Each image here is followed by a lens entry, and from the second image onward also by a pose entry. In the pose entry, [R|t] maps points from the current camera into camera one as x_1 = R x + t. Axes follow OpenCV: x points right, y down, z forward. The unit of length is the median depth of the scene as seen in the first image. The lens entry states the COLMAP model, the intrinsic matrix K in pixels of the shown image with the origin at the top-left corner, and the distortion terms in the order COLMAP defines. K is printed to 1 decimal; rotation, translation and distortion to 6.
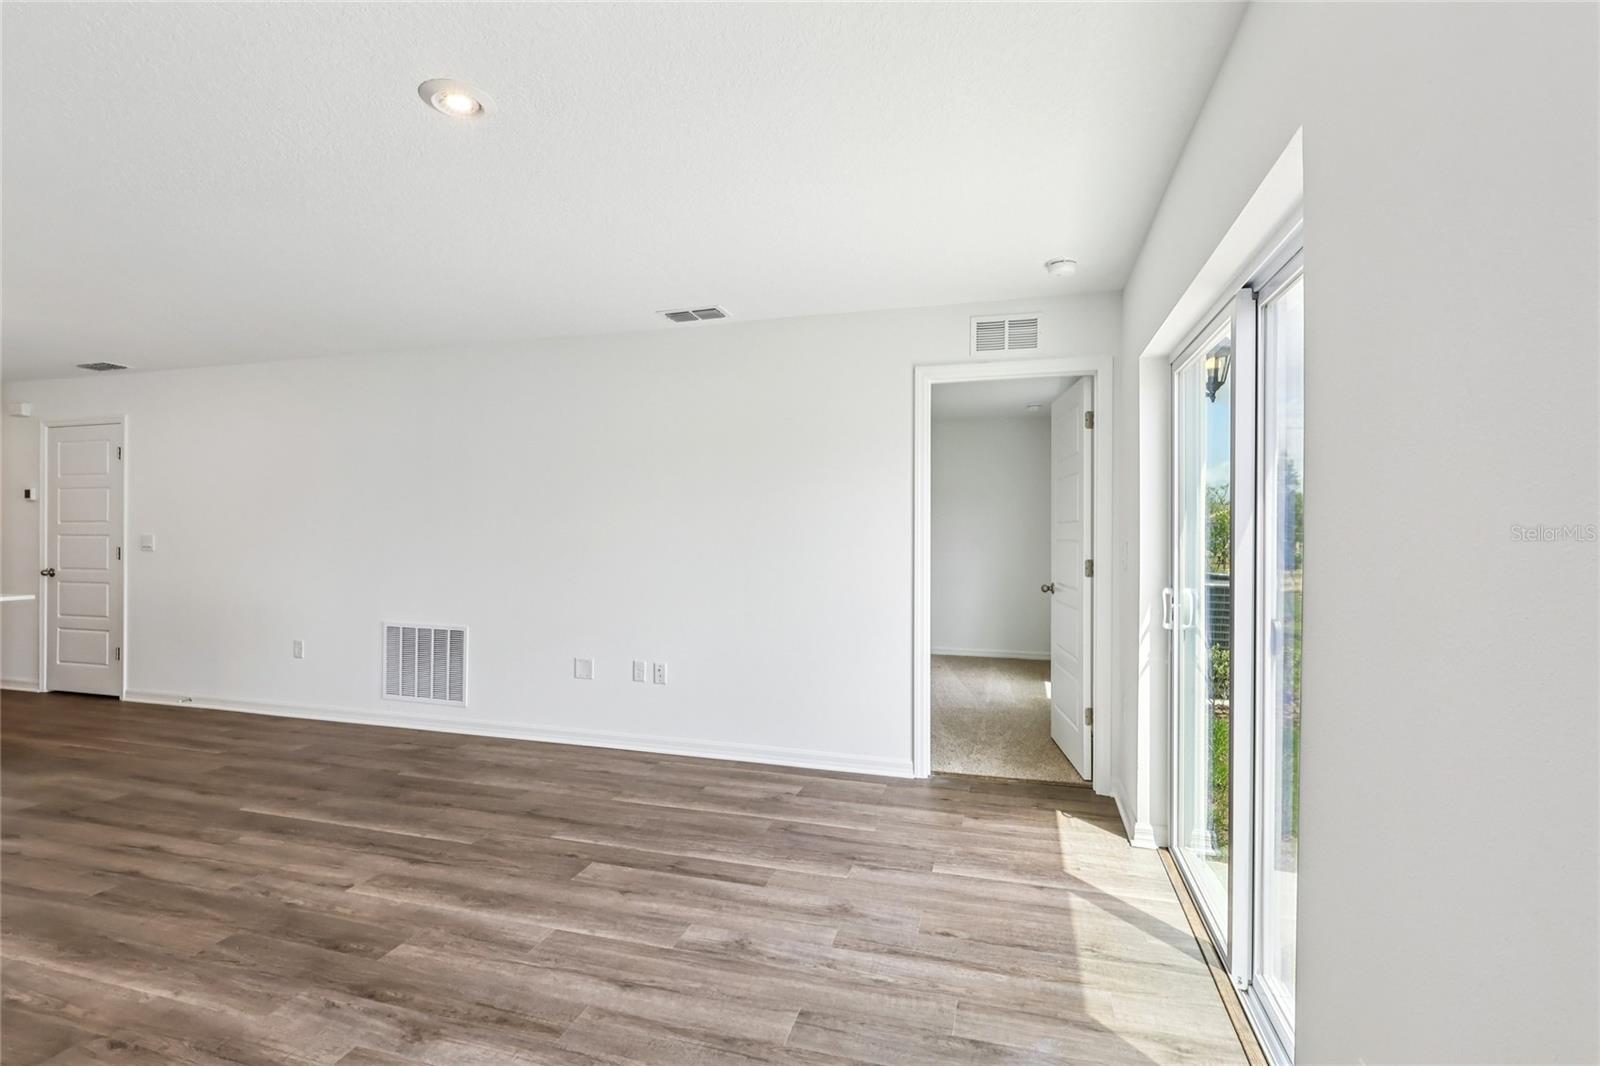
lens RADIAL K [[742.4, 0, 795.8], [0, 742.4, 514.3], [0, 0, 1]] dist [0.001486, 0.000761]
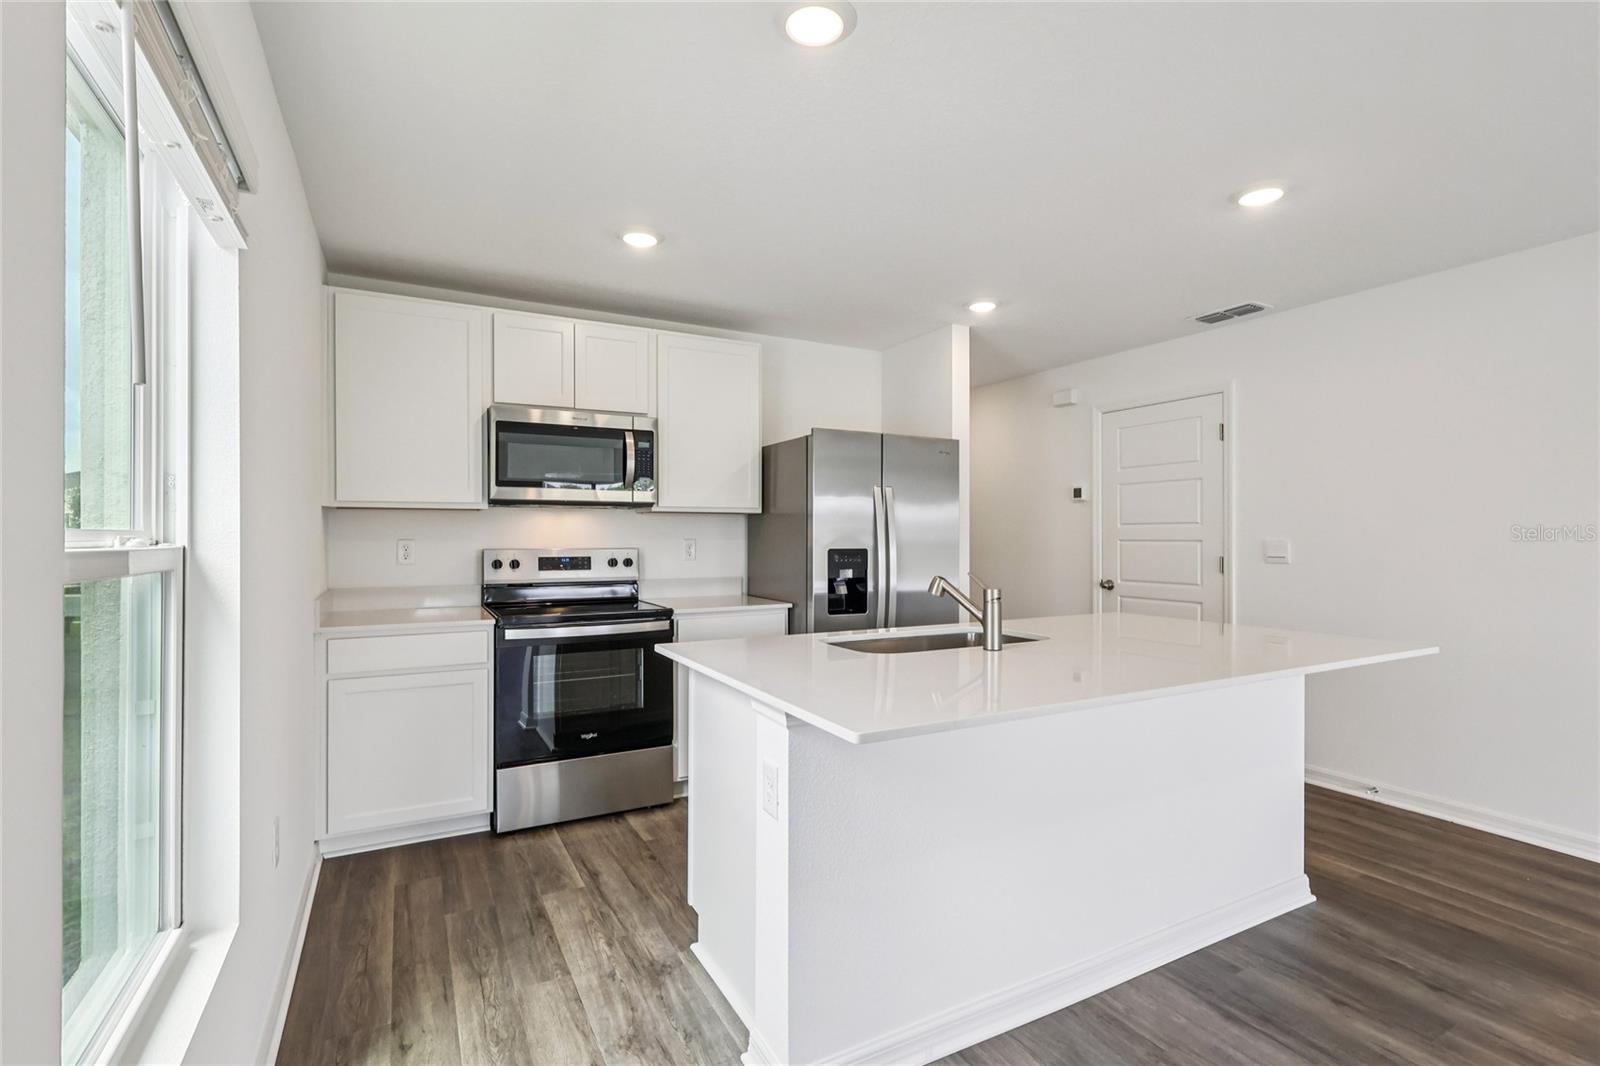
lens RADIAL K [[728.6, 0, 800.0], [0, 728.6, 533.0], [0, 0, 1]] dist [-0.000858, -0.000132]
pose [[0.695699, -0.003471, -0.718325, -1.131475], [0.027620, 0.999378, 0.021922, -0.014792], [0.717802, -0.035091, 0.695363, 0.298507]]
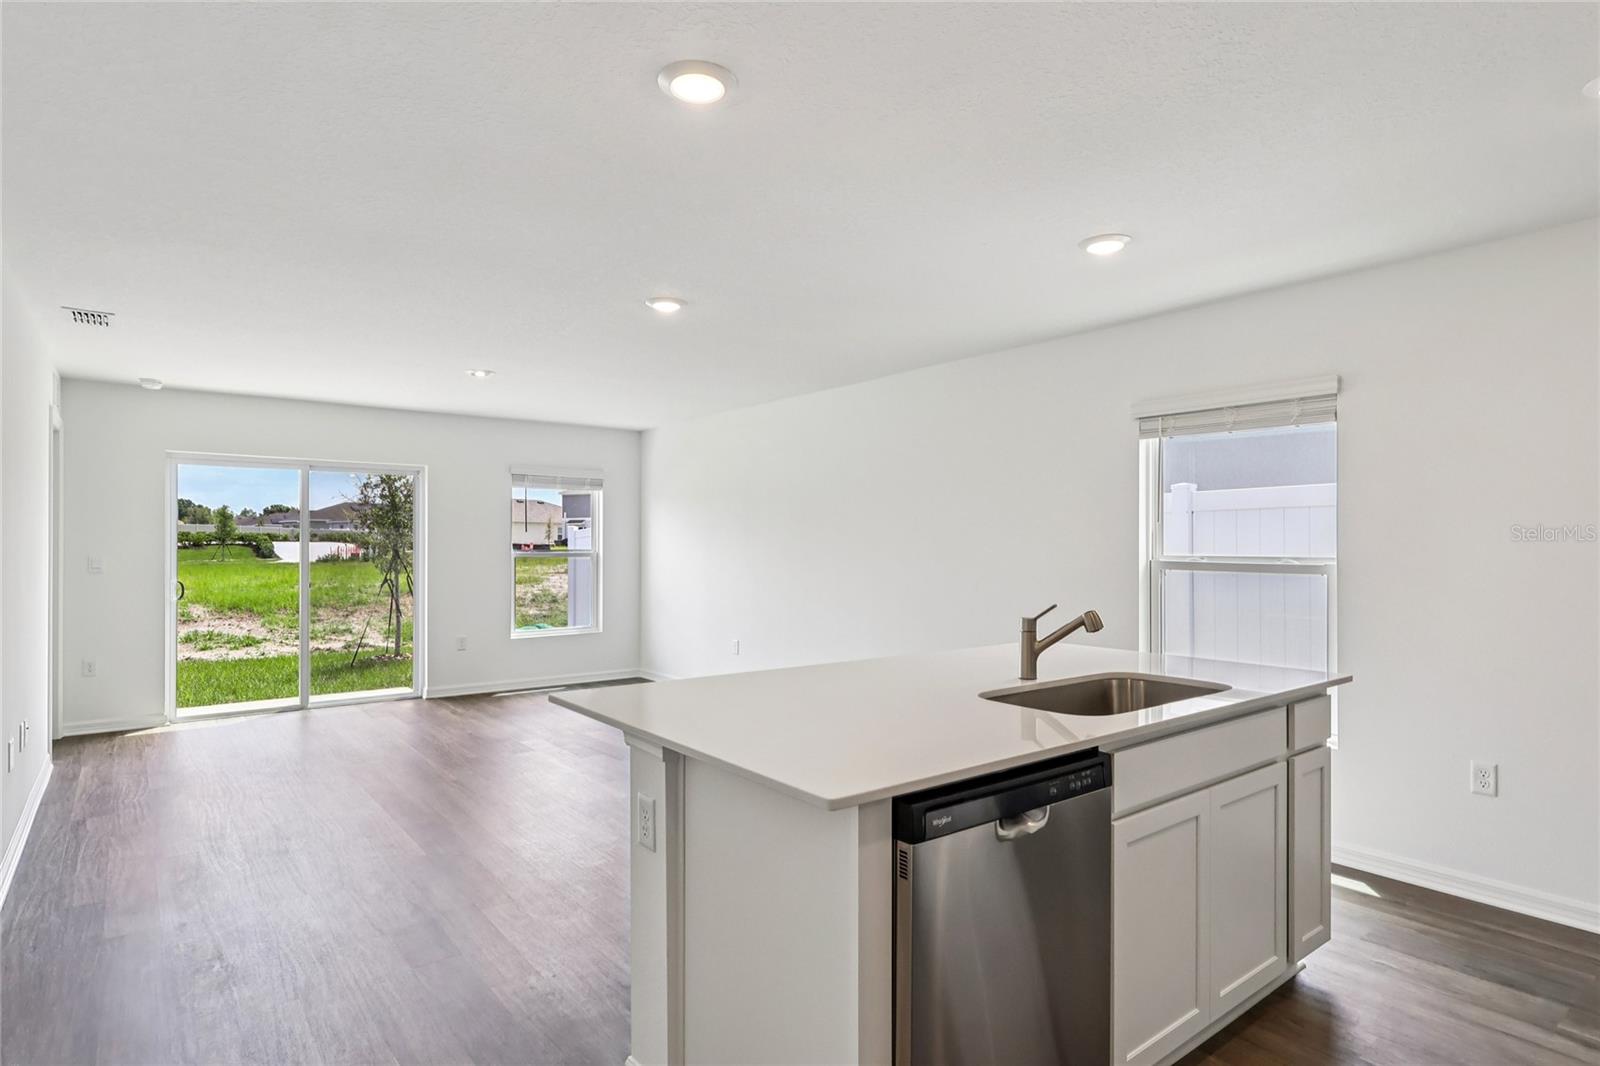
lens RADIAL K [[848.4, 0, 800.0], [0, 848.4, 533.0], [0, 0, 1]] dist [-0.000720, -0.000026]
pose [[-0.817367, -0.003121, 0.576109, -1.755710], [-0.024189, 0.999289, -0.028905, 0.004345], [-0.575610, -0.037561, -0.816861, 1.623991]]
